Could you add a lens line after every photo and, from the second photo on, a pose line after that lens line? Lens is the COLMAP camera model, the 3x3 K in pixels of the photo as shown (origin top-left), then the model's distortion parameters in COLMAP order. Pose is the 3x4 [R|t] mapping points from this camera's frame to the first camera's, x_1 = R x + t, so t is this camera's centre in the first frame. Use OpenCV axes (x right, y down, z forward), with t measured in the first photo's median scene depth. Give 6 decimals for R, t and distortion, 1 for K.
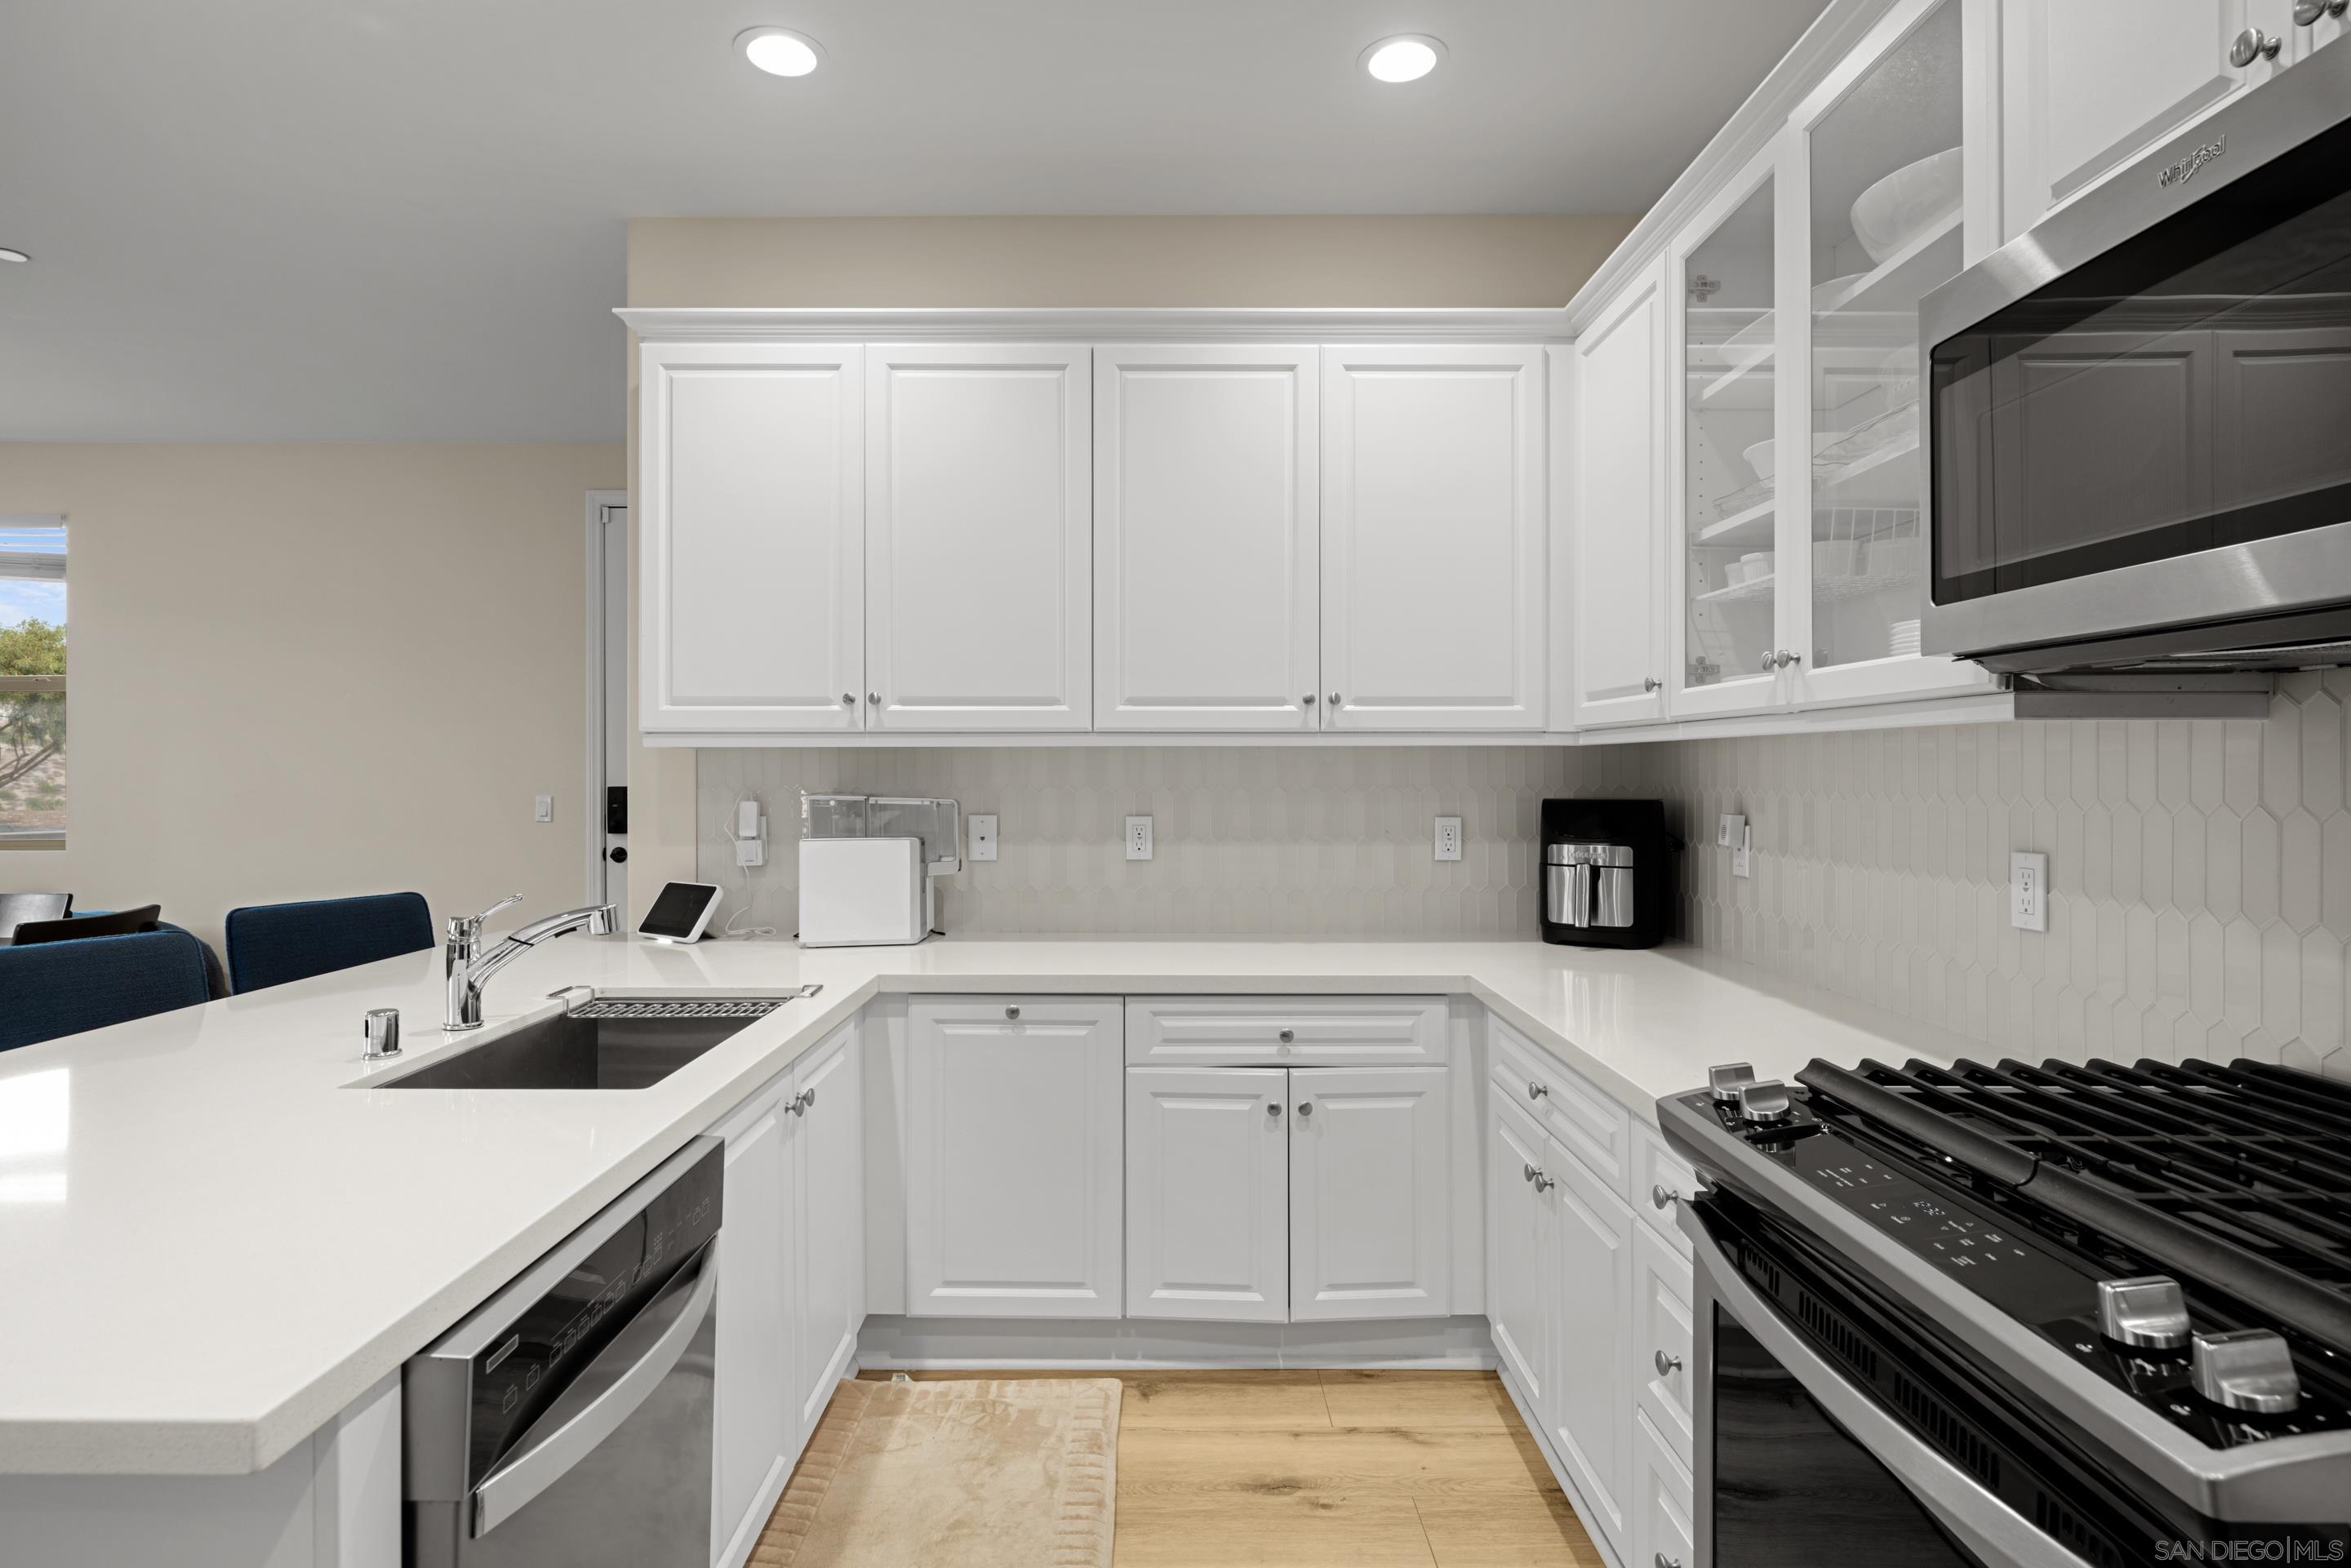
lens RADIAL K [[1296.1, 0, 1146.2], [0, 1296.1, 769.6], [0, 0, 1]] dist [-0.002471, -0.000266]
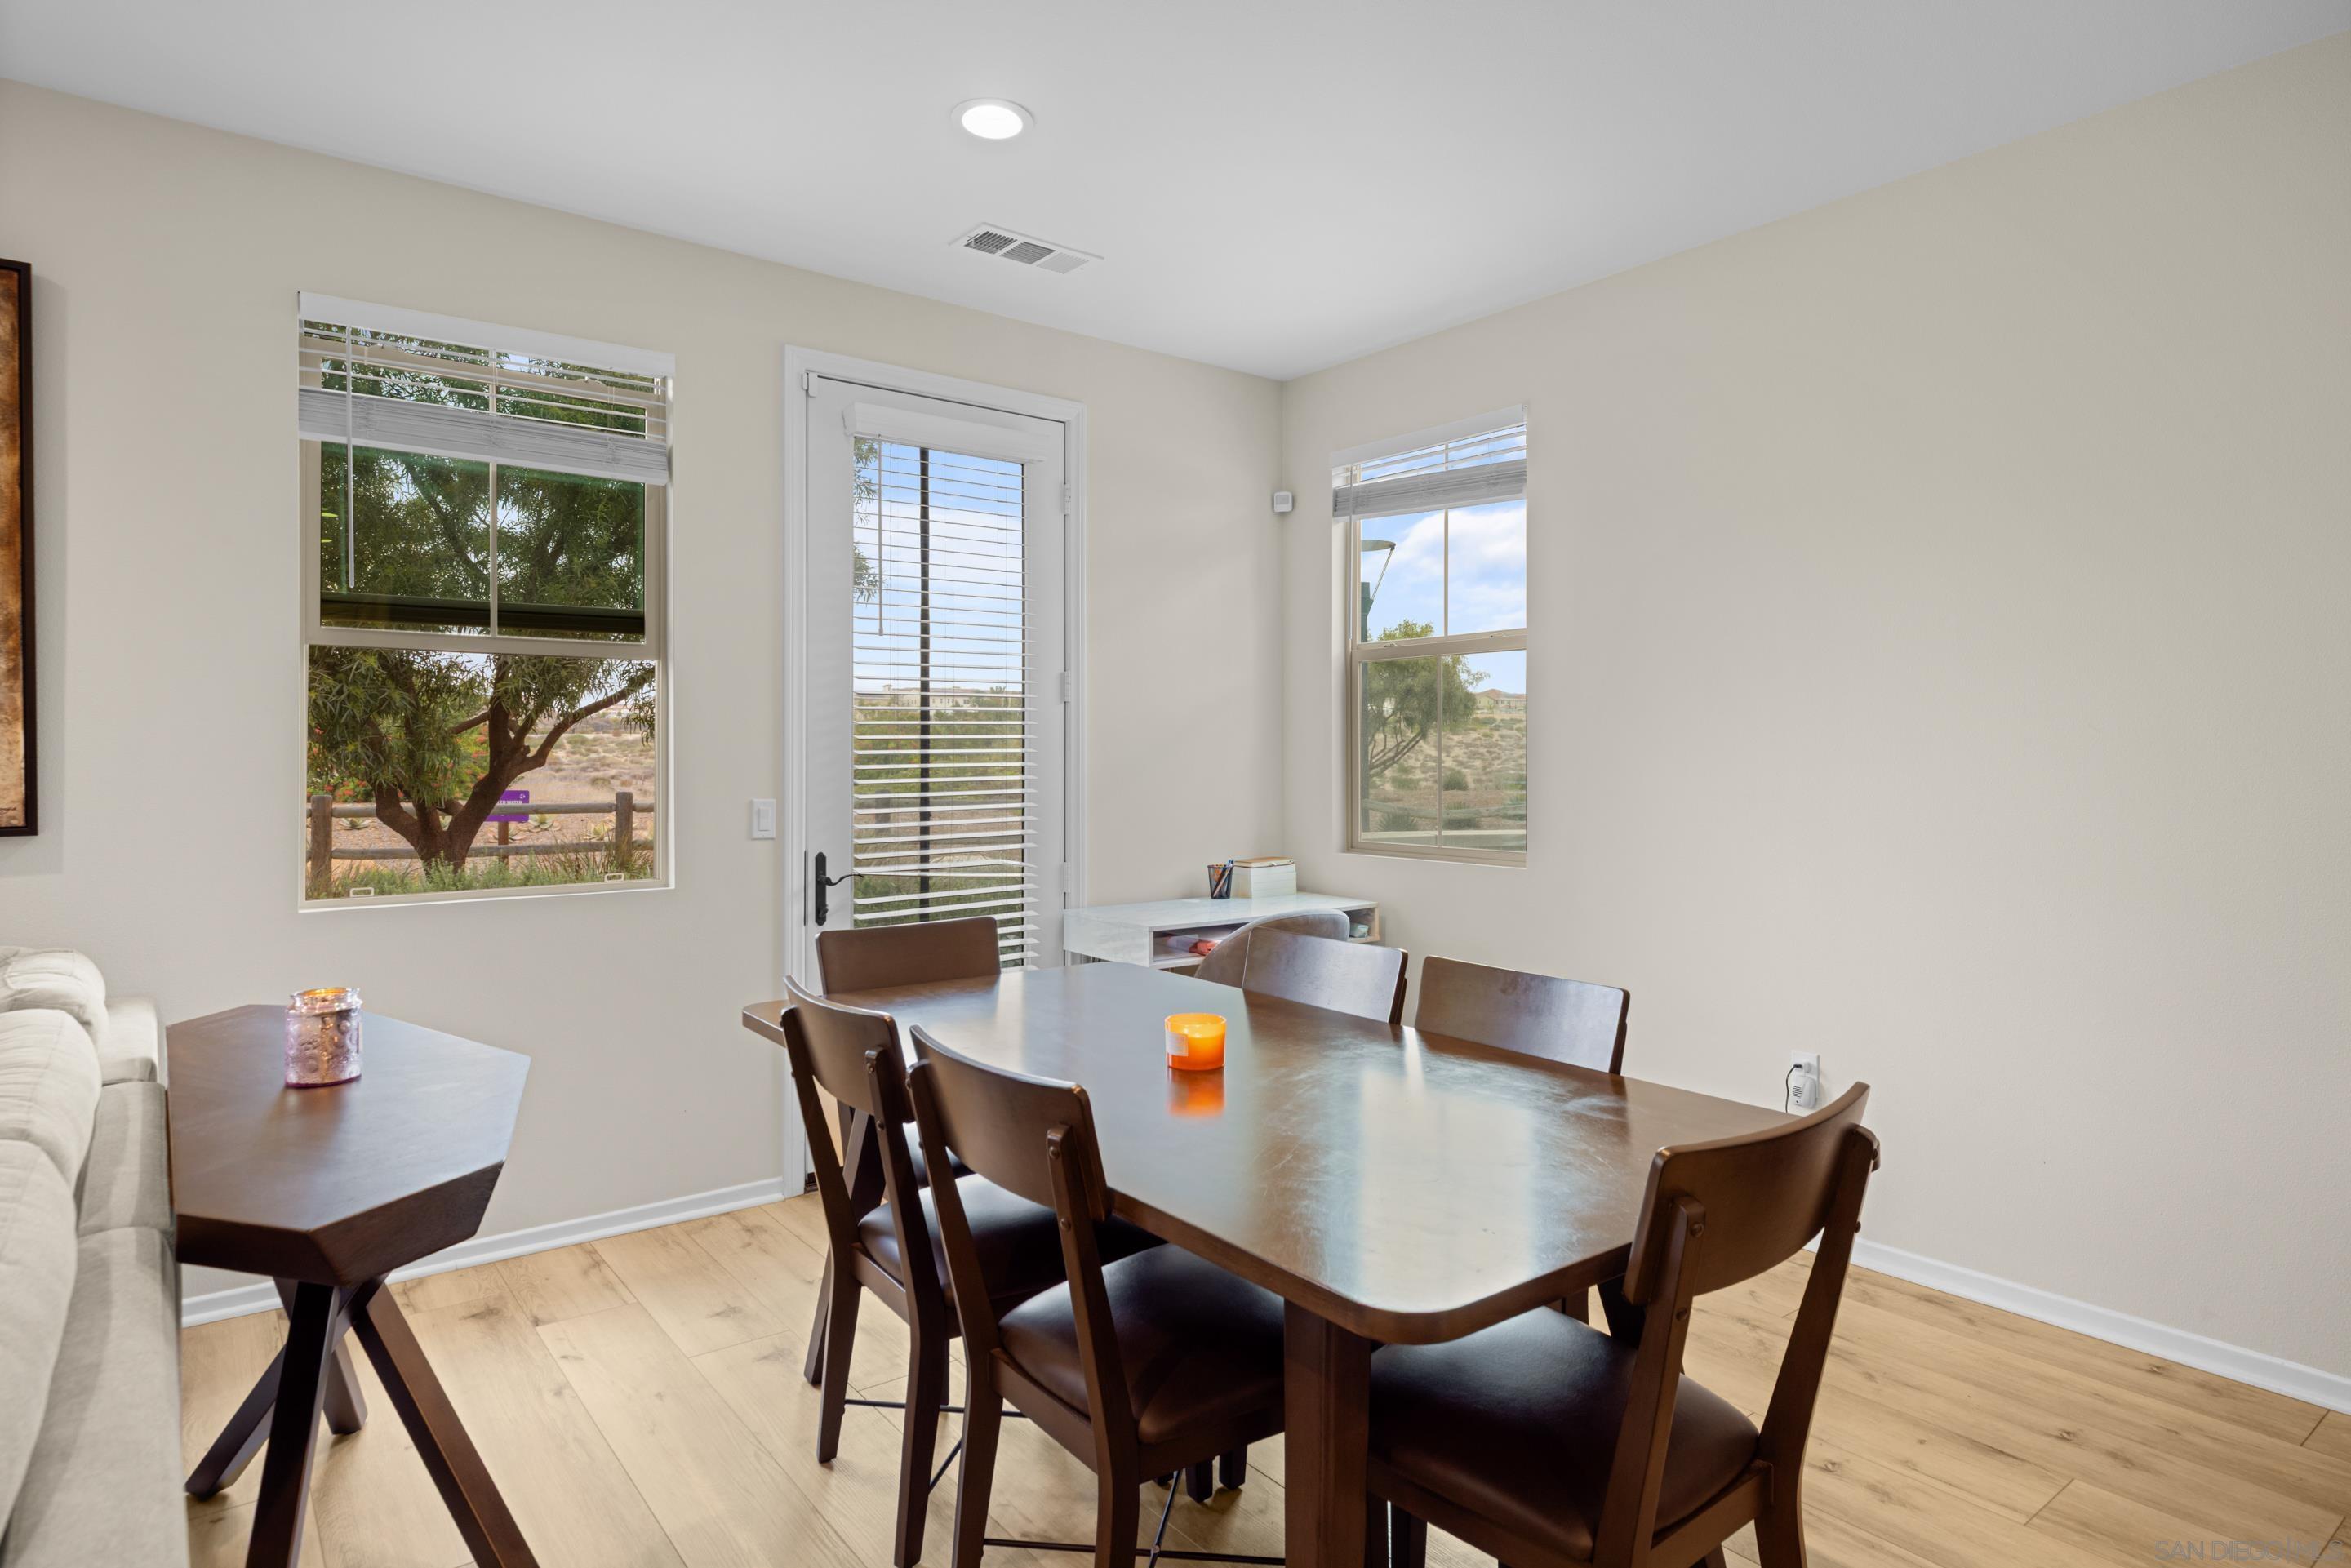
lens RADIAL K [[1296.1, 0, 1180.3], [0, 1296.1, 744.1], [0, 0, 1]] dist [-0.002471, -0.000266]
pose [[0.635205, -0.004954, -0.772328, -0.723173], [-0.001518, 0.999969, -0.007663, -0.002904], [0.772342, 0.006040, 0.635178, 0.710562]]
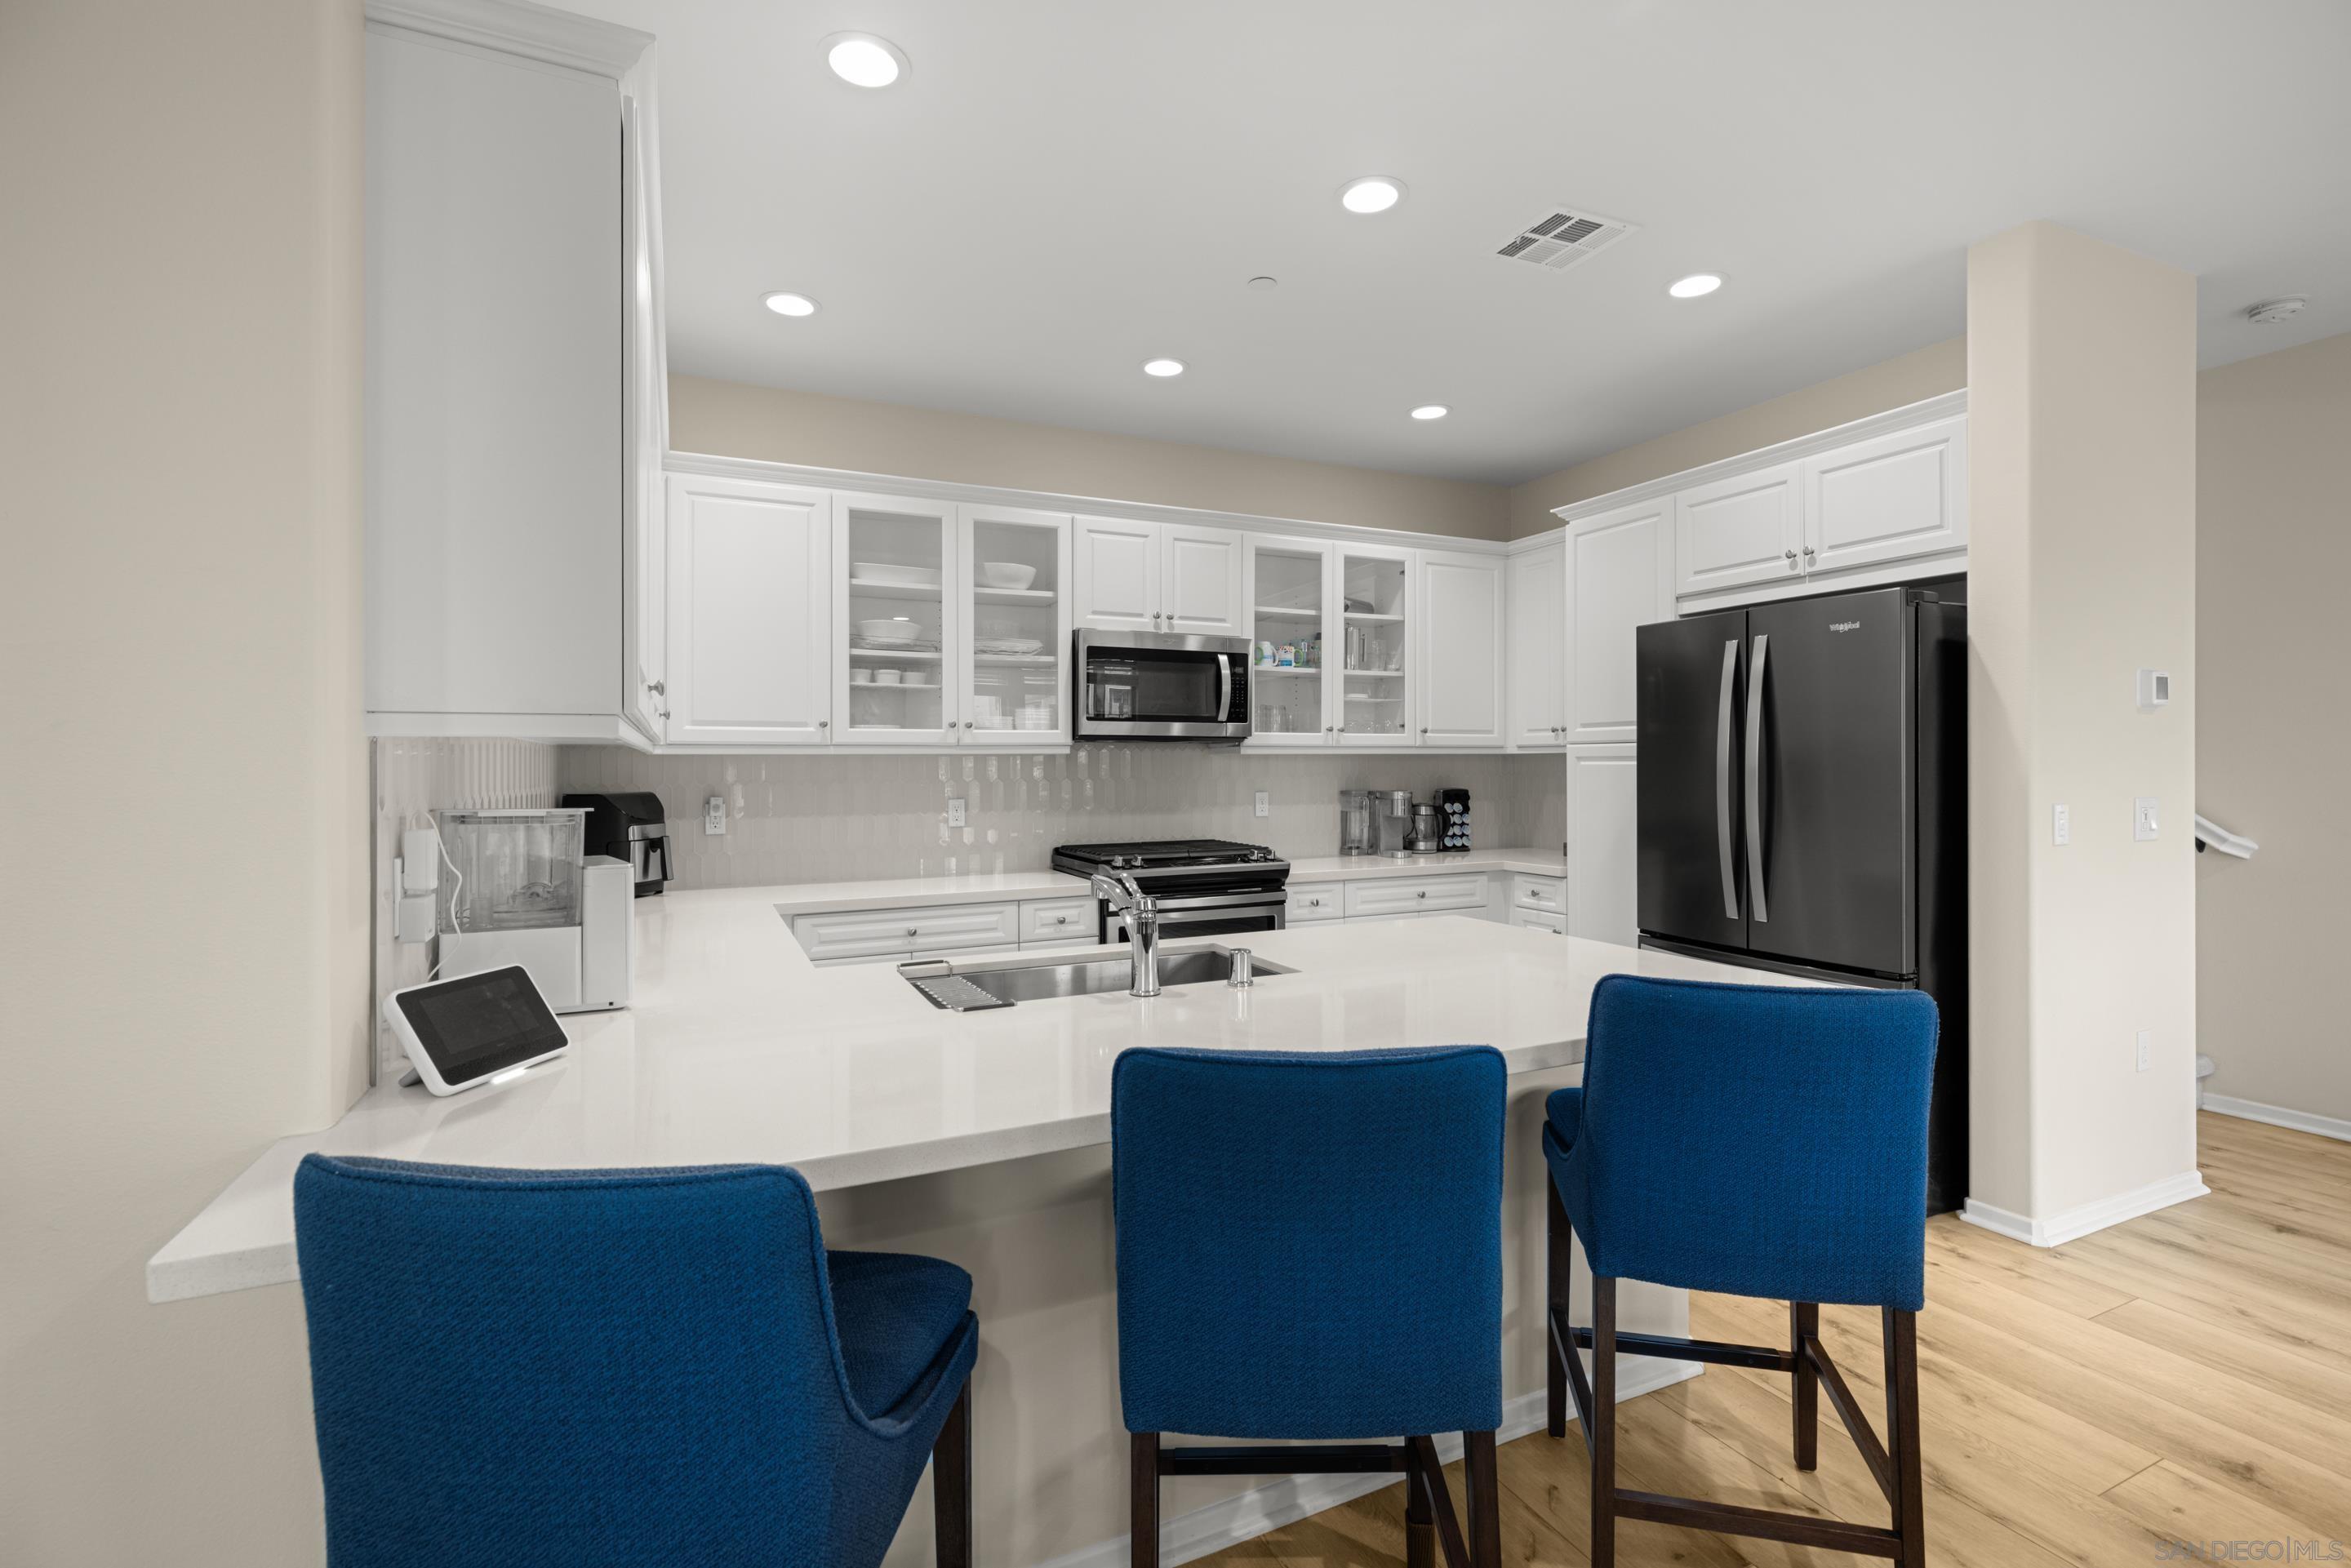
lens RADIAL K [[1052.8, 0, 1167.9], [0, 1052.8, 768.7], [0, 0, 1]] dist [0.004497, -0.000137]
pose [[-0.449567, 0.001198, 0.893246, -0.949701], [0.008848, 0.999956, 0.003113, -0.002265], [-0.893203, 0.009303, -0.449558, 0.995820]]
